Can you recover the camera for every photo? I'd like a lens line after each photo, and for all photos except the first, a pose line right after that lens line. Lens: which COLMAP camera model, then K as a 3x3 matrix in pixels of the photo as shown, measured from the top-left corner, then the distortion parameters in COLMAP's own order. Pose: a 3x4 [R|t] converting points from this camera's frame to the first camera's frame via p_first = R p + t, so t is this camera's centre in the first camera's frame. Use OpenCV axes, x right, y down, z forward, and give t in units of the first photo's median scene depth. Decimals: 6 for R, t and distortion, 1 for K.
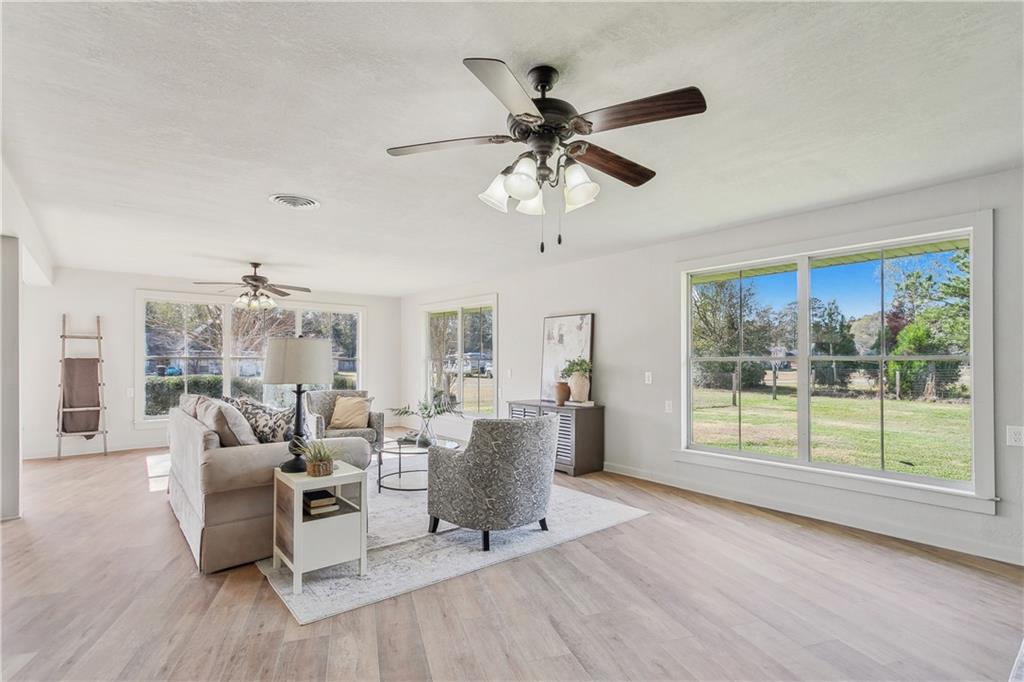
lens RADIAL K [[490.6, 0, 513.8], [0, 490.6, 351.6], [0, 0, 1]] dist [0.001649, 0.000111]
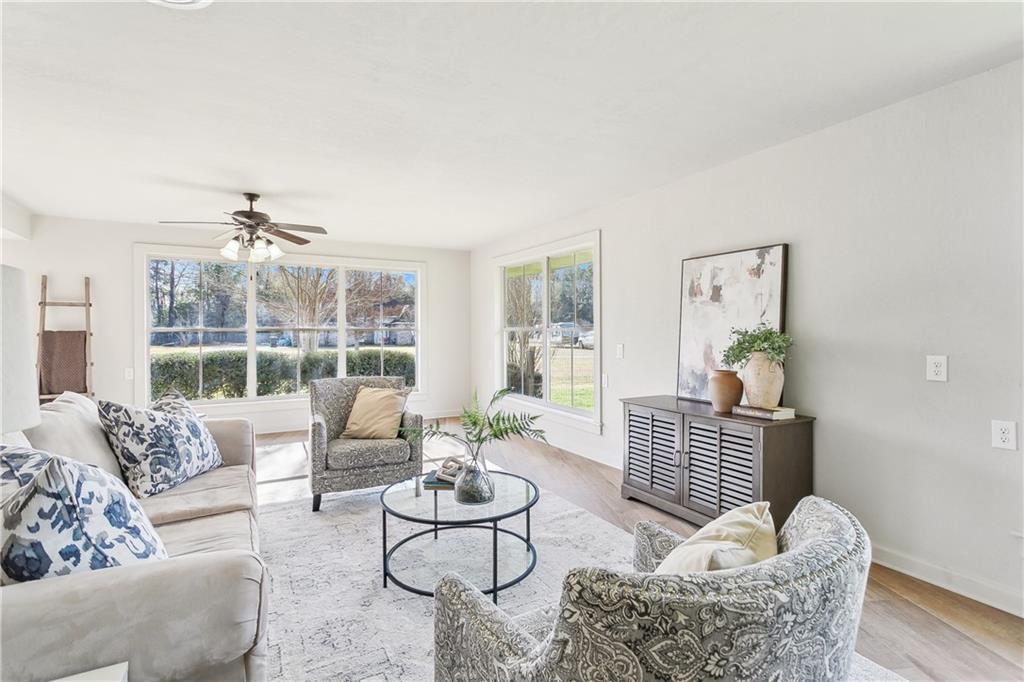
lens RADIAL K [[490.6, 0, 513.8], [0, 490.6, 351.6], [0, 0, 1]] dist [0.001649, 0.000111]
pose [[0.983178, 0.003180, -0.182620, -0.032444], [0.007880, 0.998179, 0.059805, 0.005567], [0.182478, -0.060238, 0.981363, 0.390819]]
